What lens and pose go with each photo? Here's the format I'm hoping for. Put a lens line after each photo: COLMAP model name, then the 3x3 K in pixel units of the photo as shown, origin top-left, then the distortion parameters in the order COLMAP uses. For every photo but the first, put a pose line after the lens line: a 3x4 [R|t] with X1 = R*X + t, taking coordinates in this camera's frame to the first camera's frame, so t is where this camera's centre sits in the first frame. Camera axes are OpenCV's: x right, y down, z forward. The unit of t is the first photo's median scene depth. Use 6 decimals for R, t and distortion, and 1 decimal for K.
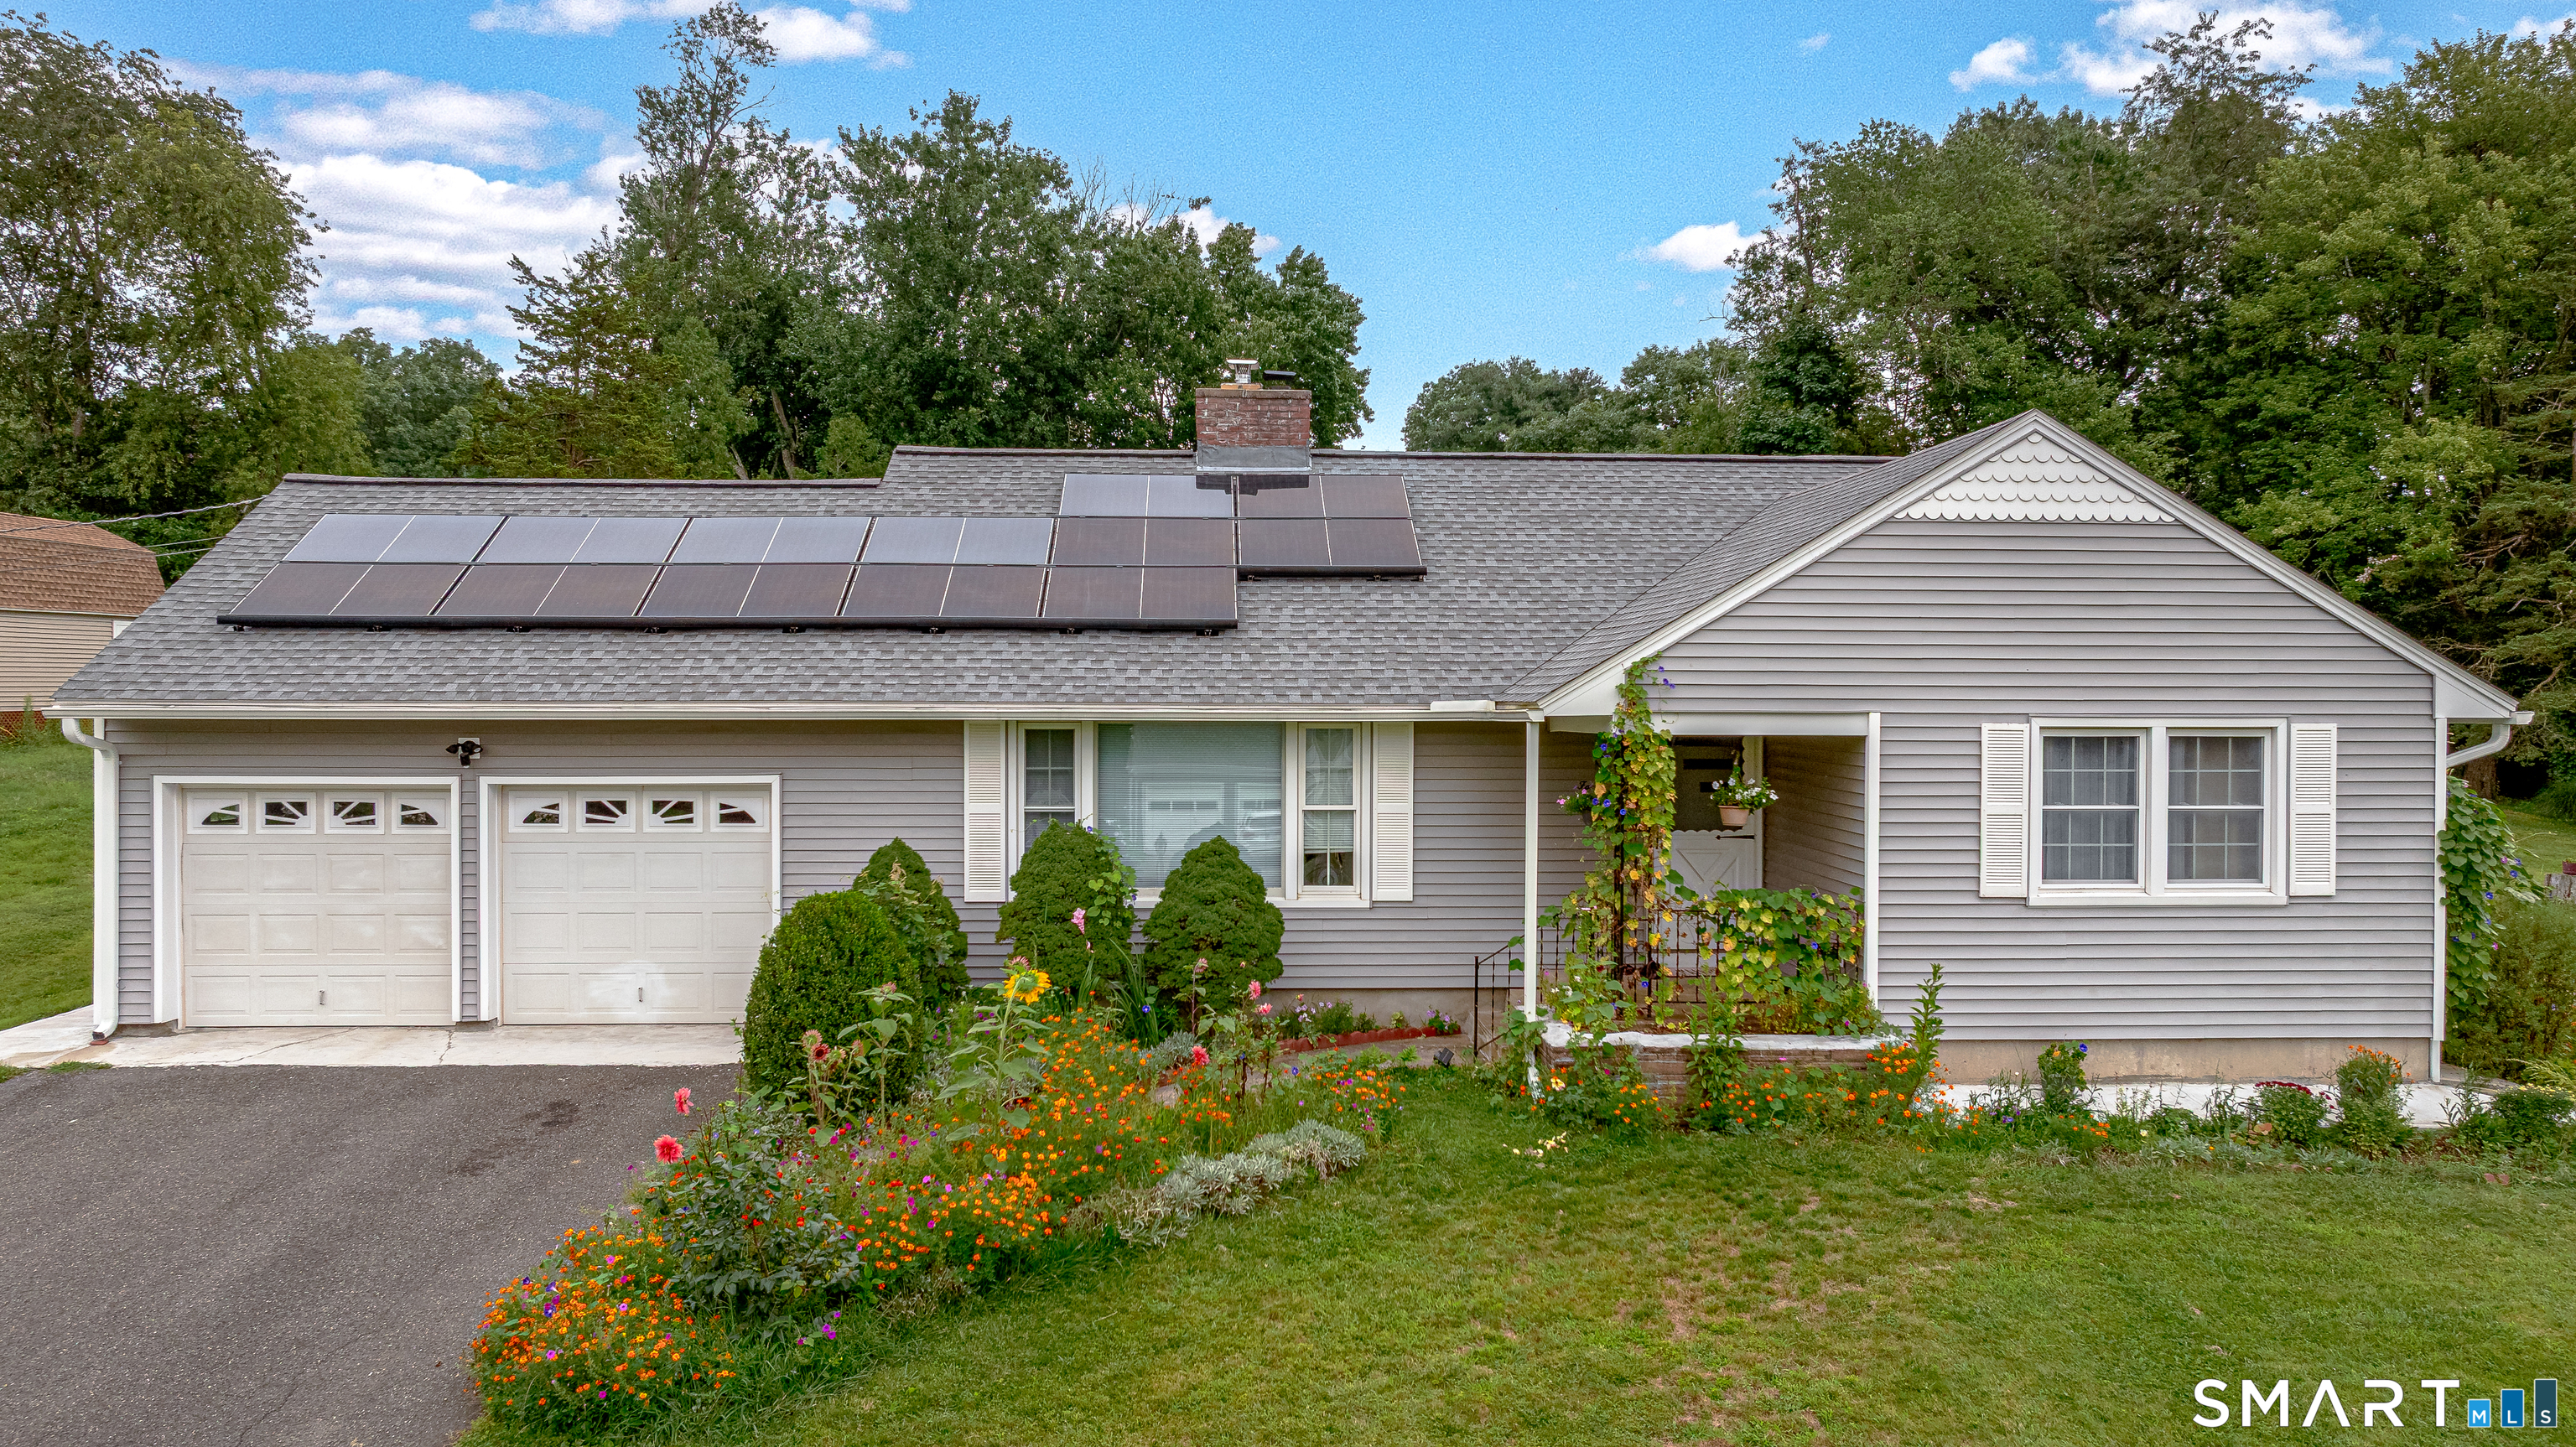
lens RADIAL K [[1783.7, 0, 1240.5], [0, 1783.7, 720.9], [0, 0, 1]] dist [-0.009461, 0.002653]
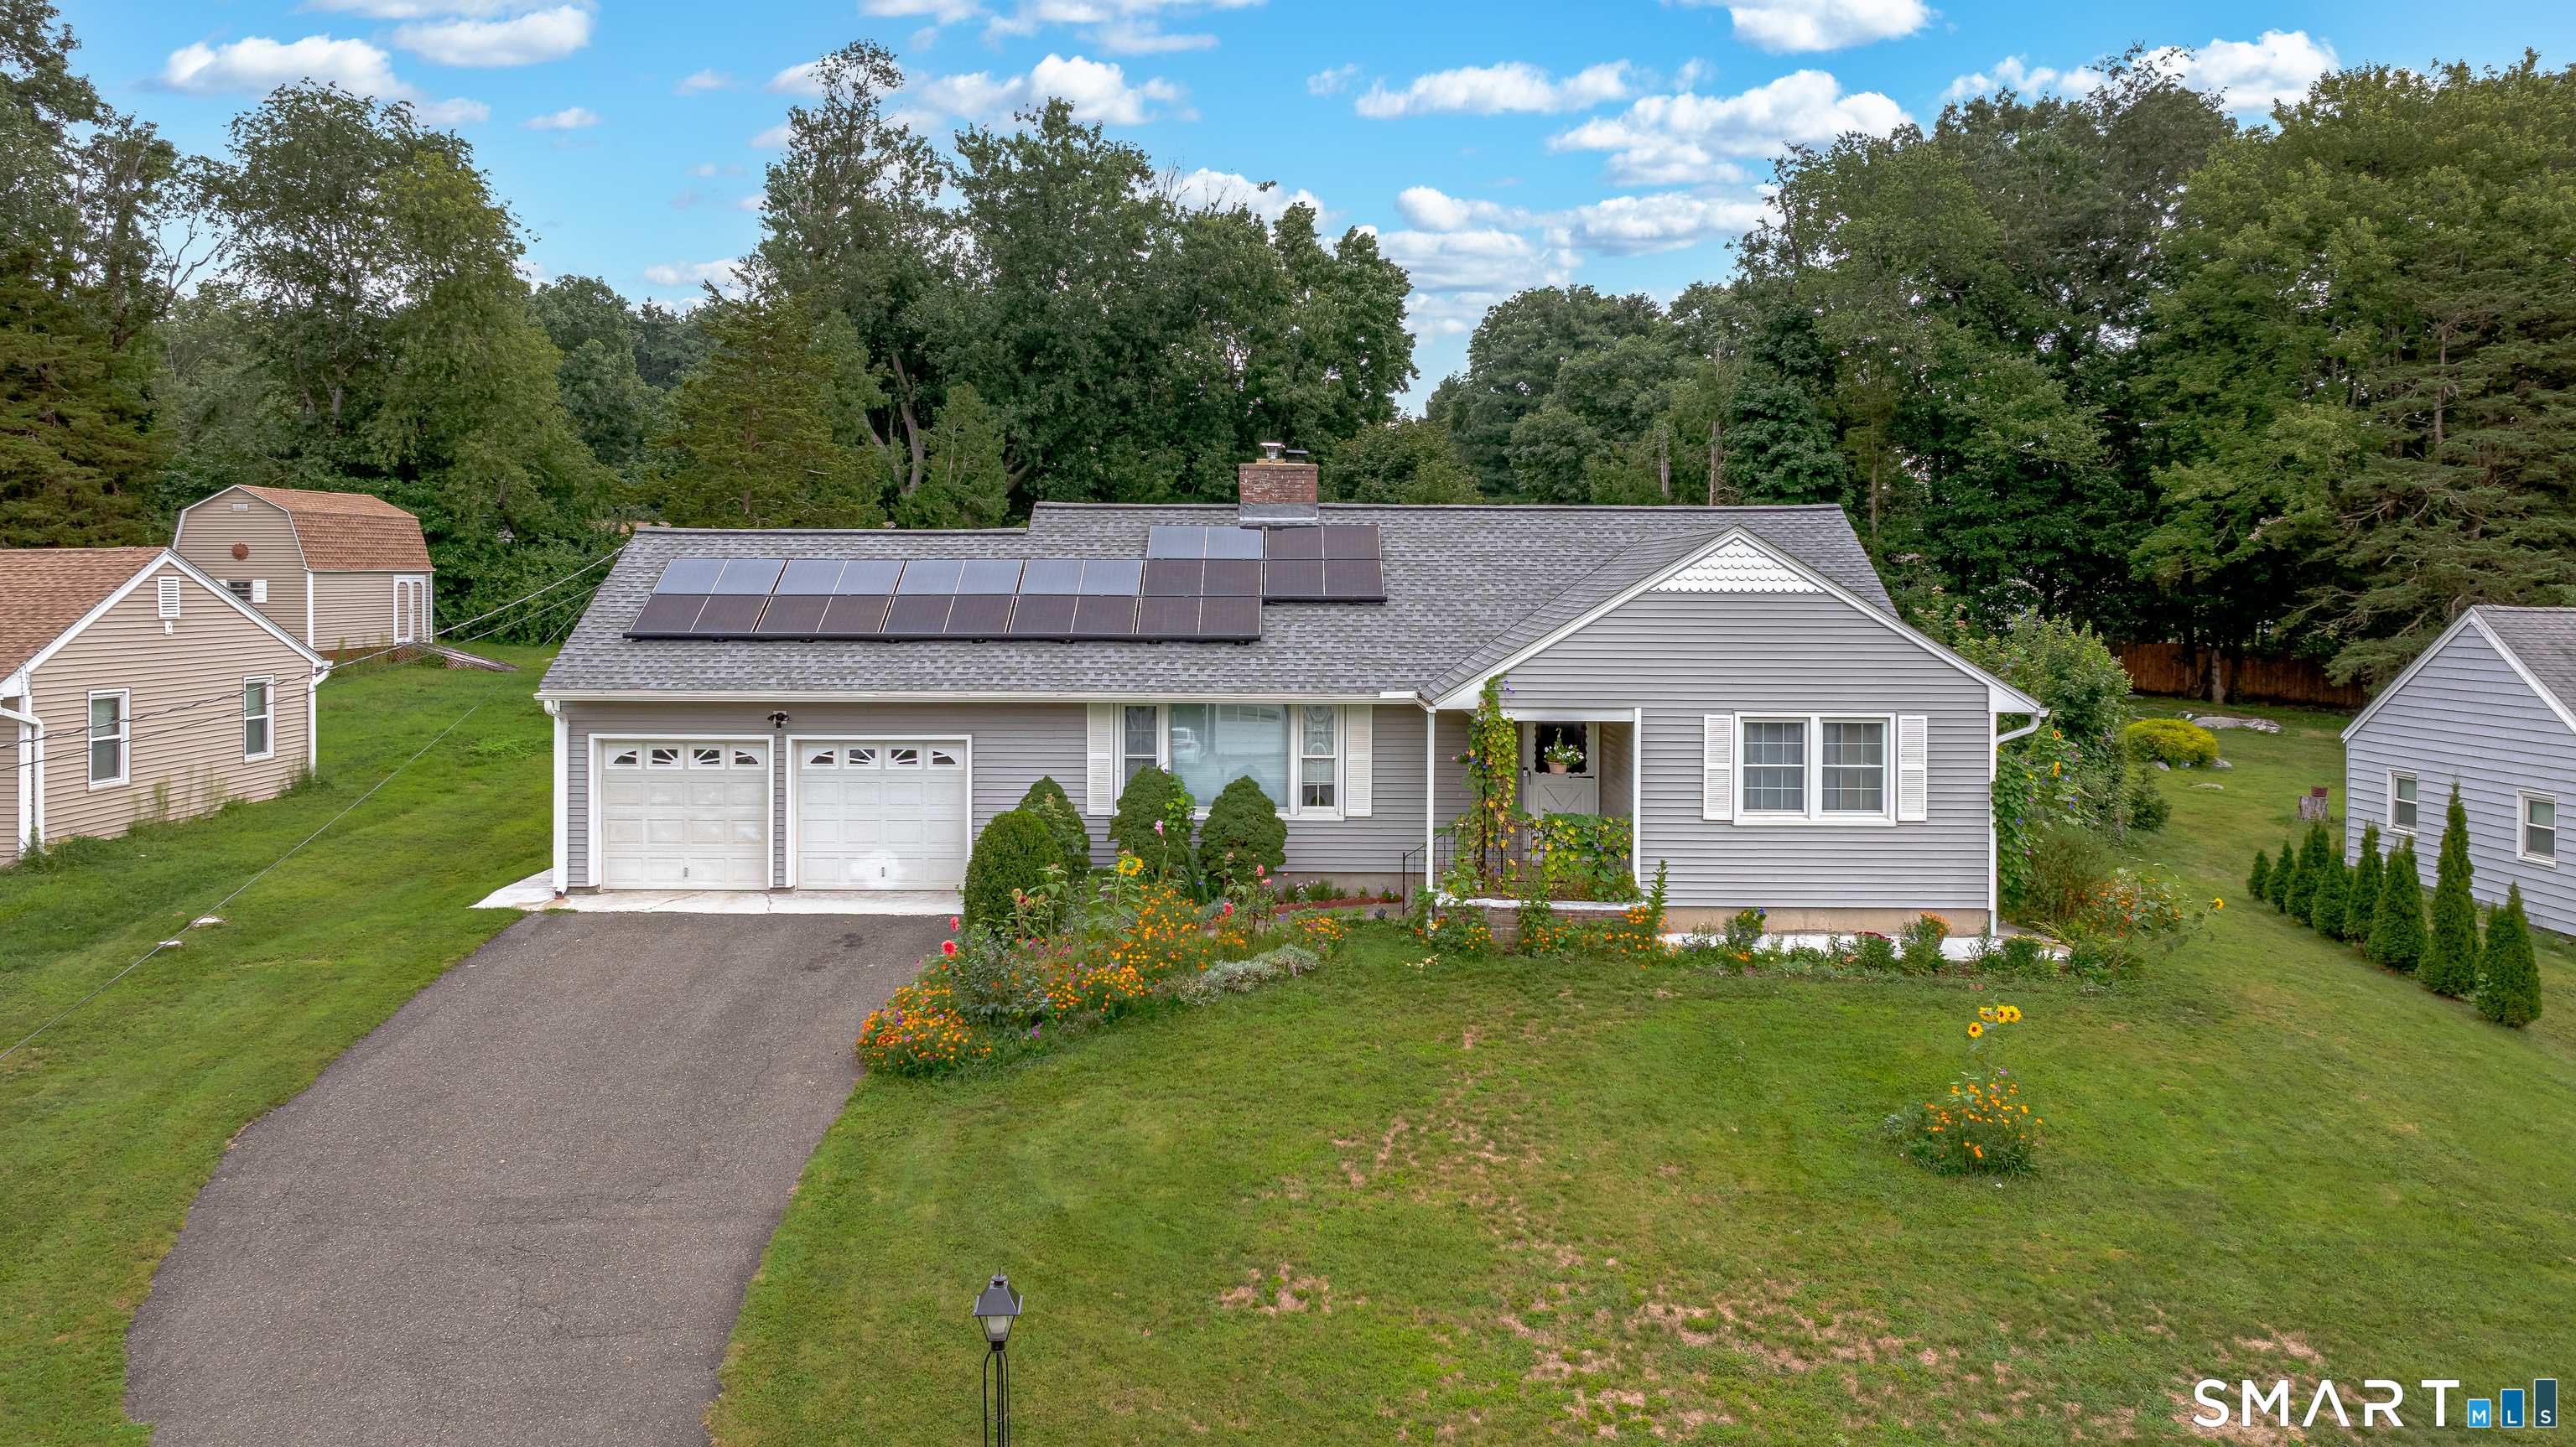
lens RADIAL K [[1848.3, 0, 1234.0], [0, 1848.3, 609.2], [0, 0, 1]] dist [-0.004089, -0.005496]
pose [[0.998735, 0.003011, -0.050185, 0.056692], [-0.002921, 0.999994, 0.001865, -0.083717], [0.050190, -0.001716, 0.998738, -0.623763]]
